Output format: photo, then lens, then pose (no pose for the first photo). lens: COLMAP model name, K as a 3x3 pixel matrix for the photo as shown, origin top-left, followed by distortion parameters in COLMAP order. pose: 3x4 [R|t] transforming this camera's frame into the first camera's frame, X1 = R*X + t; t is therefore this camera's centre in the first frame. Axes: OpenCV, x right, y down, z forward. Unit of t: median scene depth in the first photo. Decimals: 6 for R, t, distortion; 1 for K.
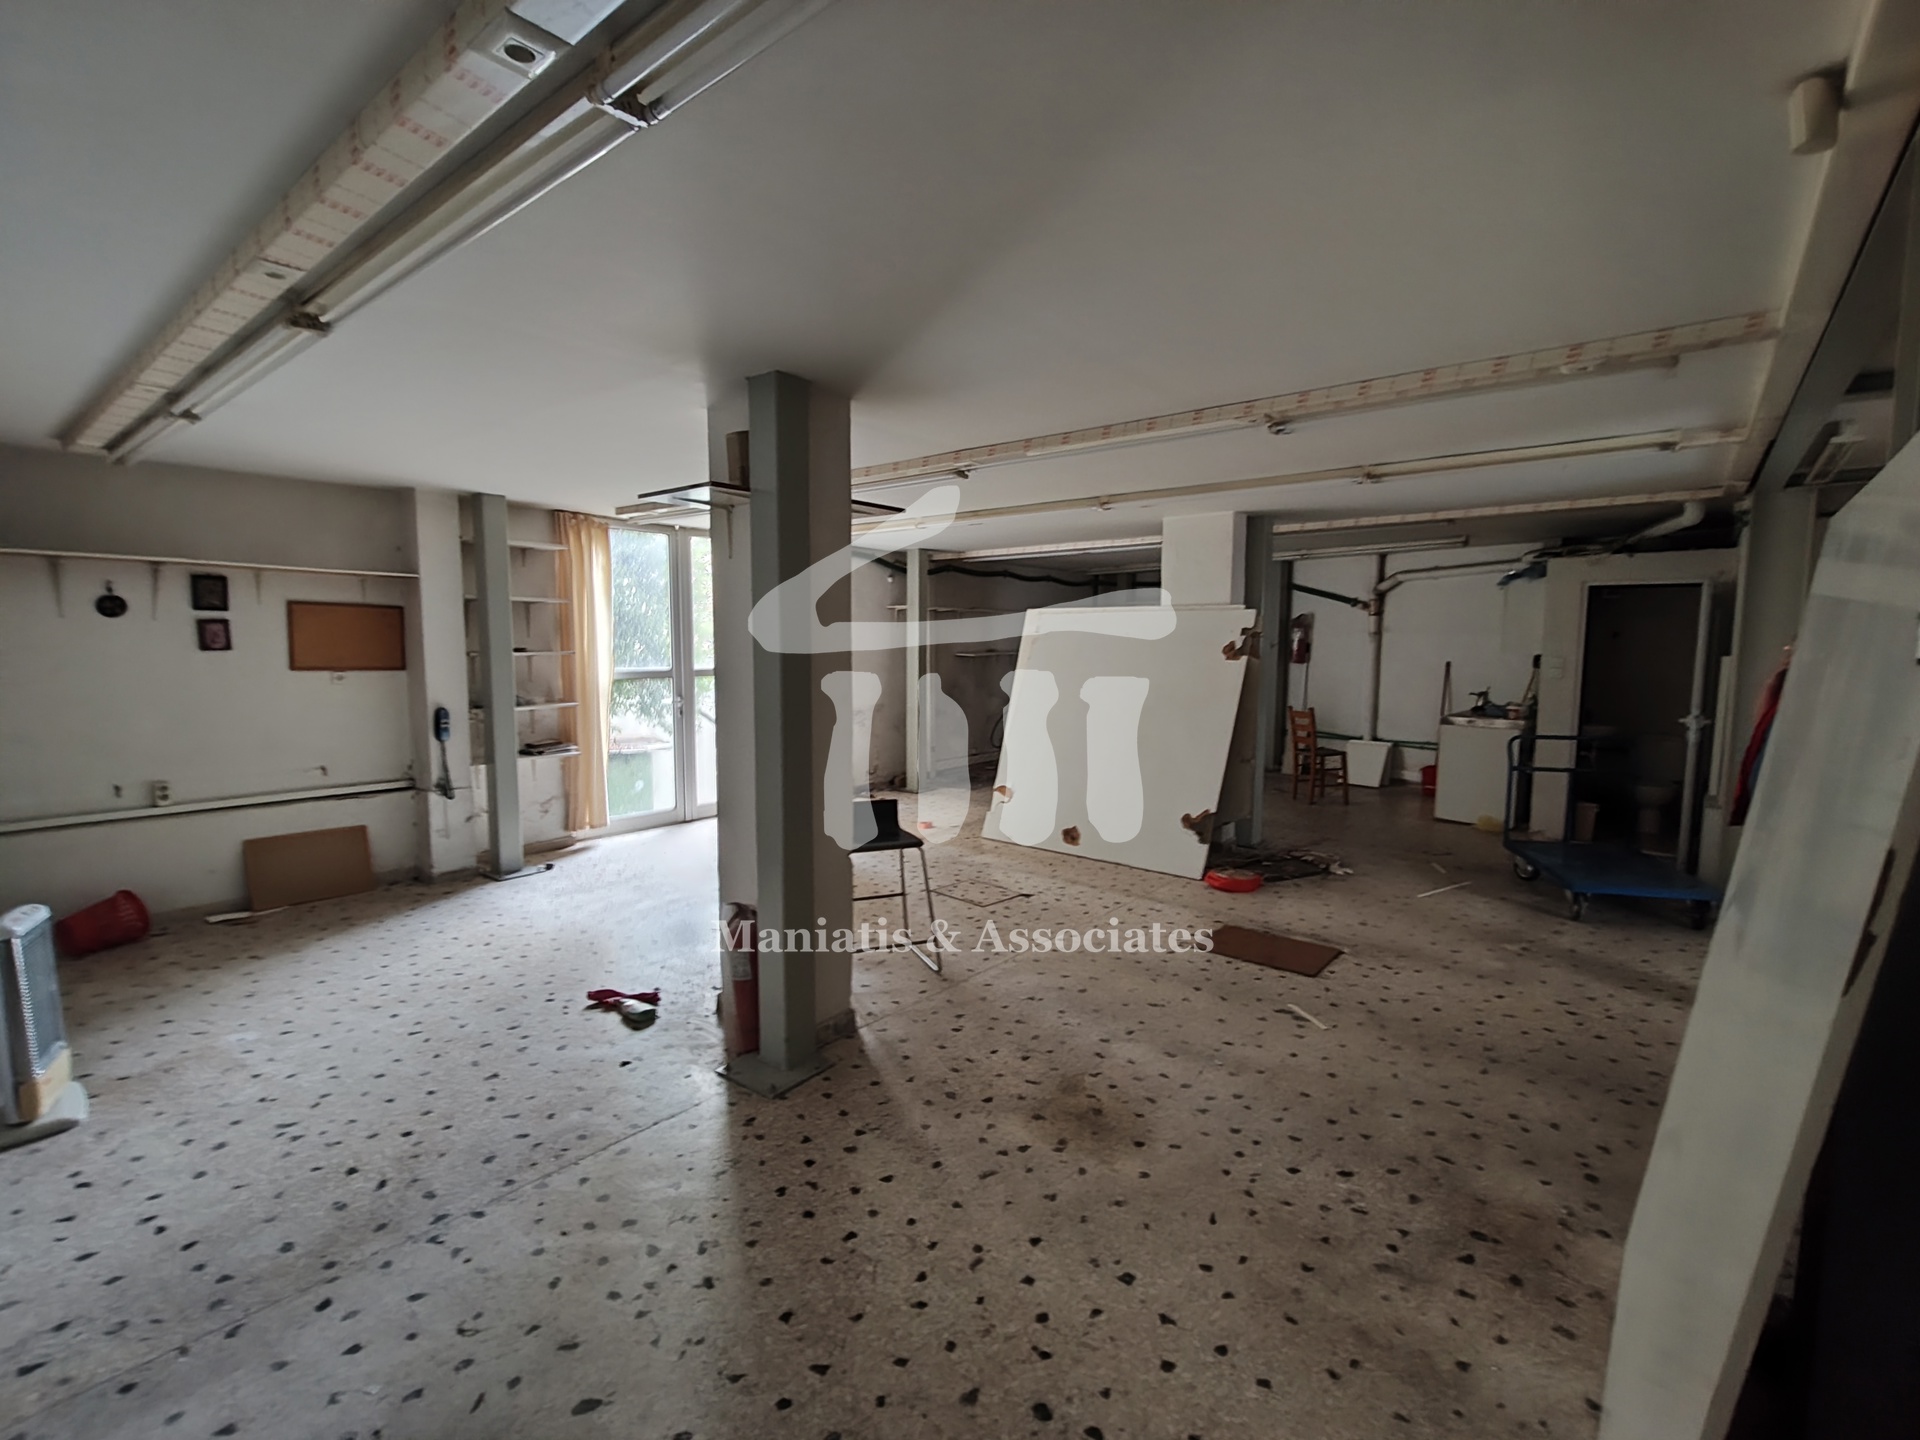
lens RADIAL K [[881.5, 0, 959.4], [0, 881.5, 723.5], [0, 0, 1]] dist [-0.001606, 0.000061]
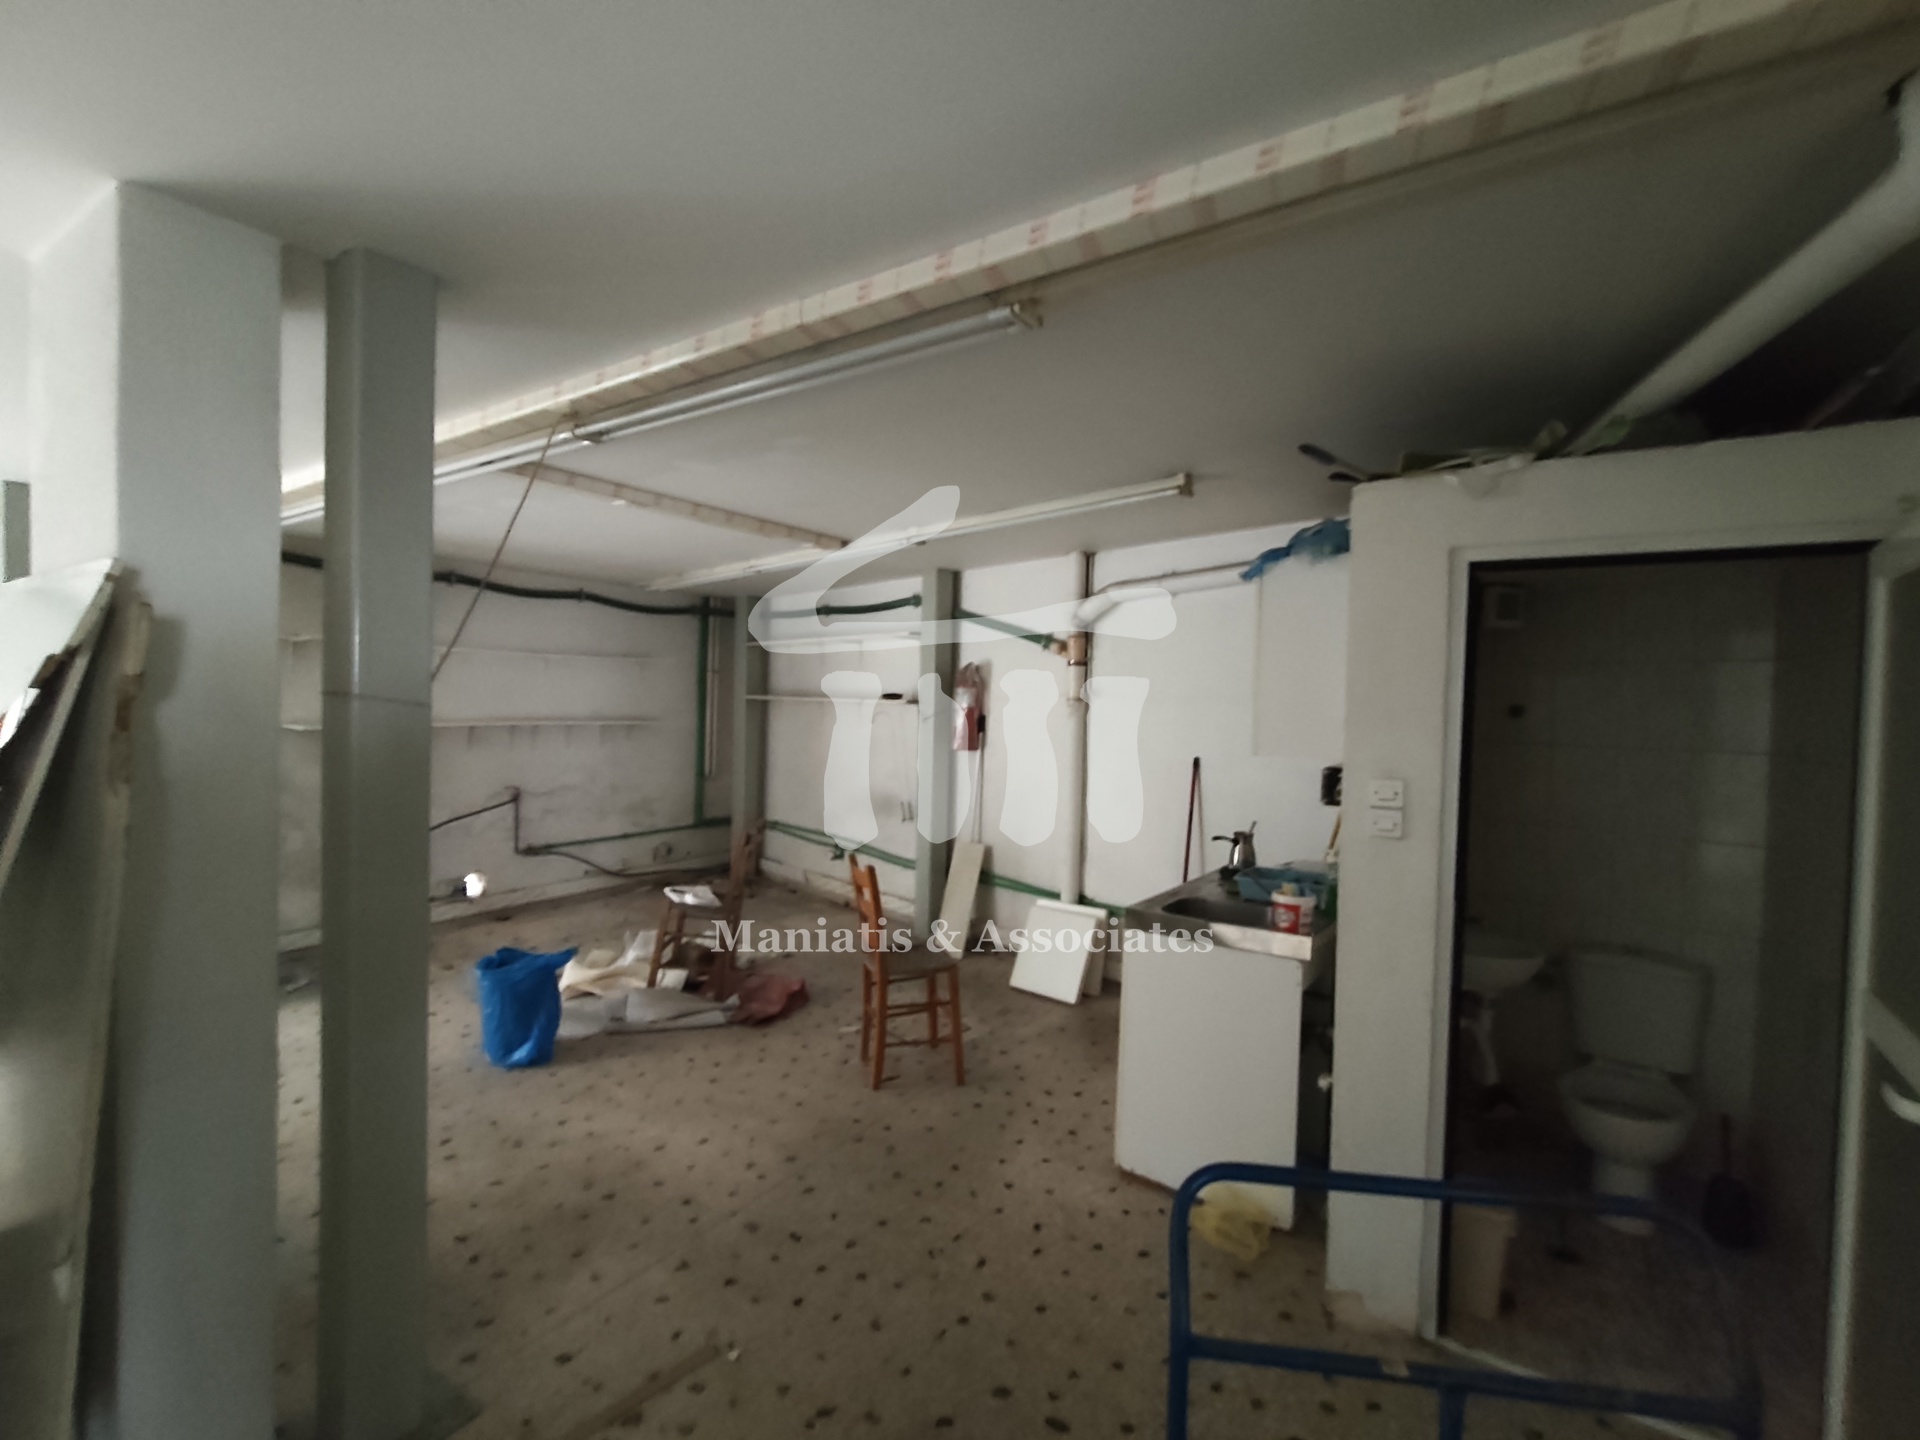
lens RADIAL K [[881.5, 0, 959.4], [0, 881.5, 723.5], [0, 0, 1]] dist [-0.001606, 0.000061]
pose [[0.992007, 0.015408, 0.125240, 0.521523], [-0.006608, 0.997498, -0.070381, -0.077745], [-0.126011, 0.068991, 0.989627, 0.754623]]
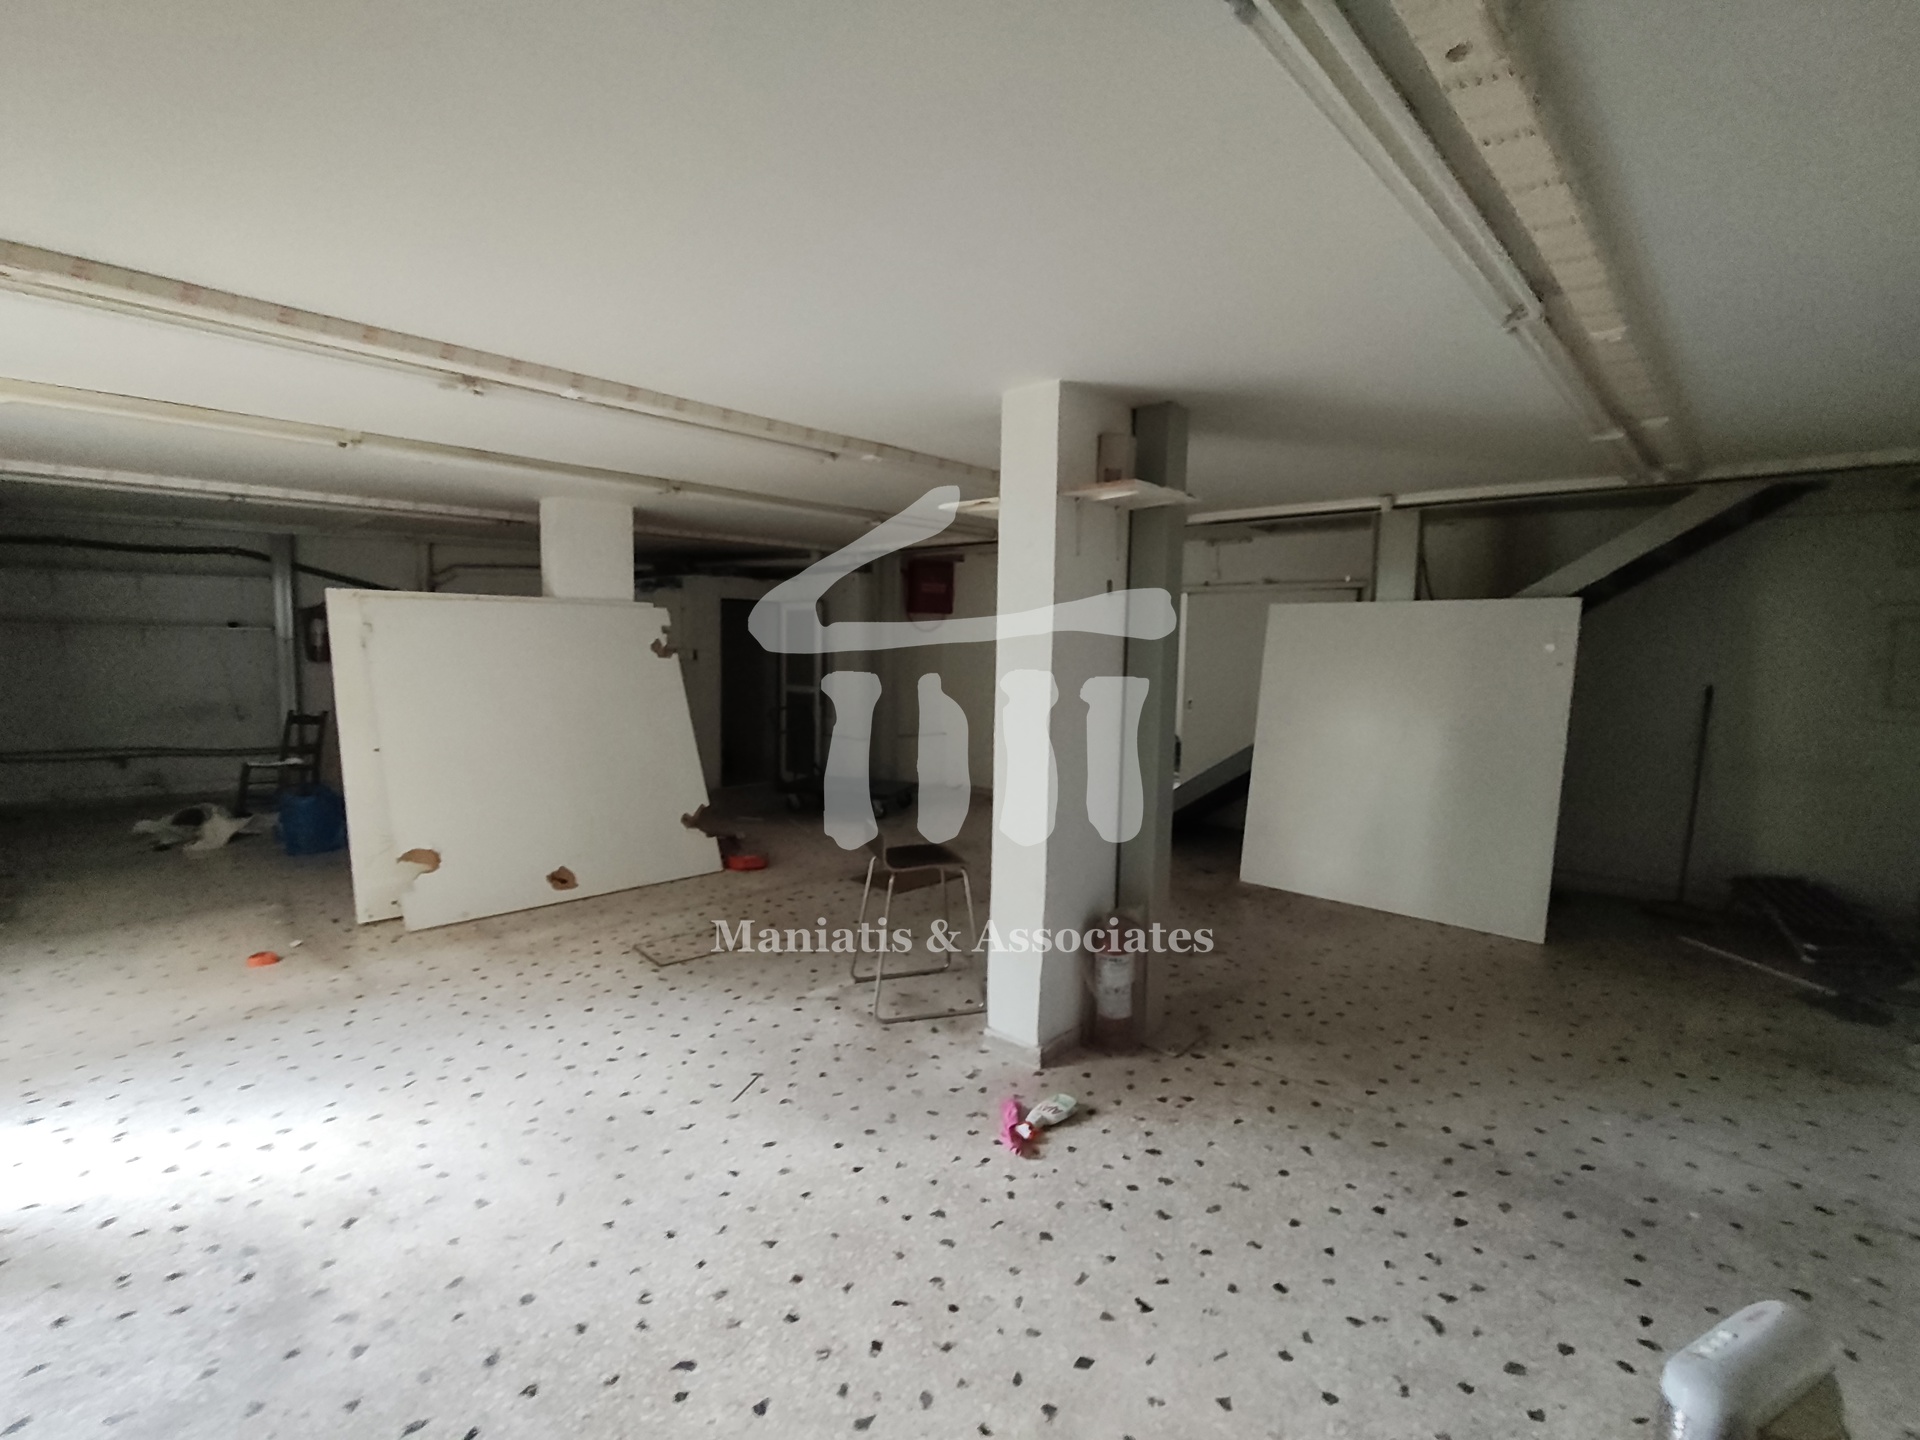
lens RADIAL K [[881.5, 0, 959.4], [0, 881.5, 723.5], [0, 0, 1]] dist [-0.001606, 0.000061]
pose [[0.058952, -0.093768, 0.993847, -0.674231], [0.084121, 0.992504, 0.088652, -0.058240], [-0.994710, 0.078378, 0.066398, 0.601615]]
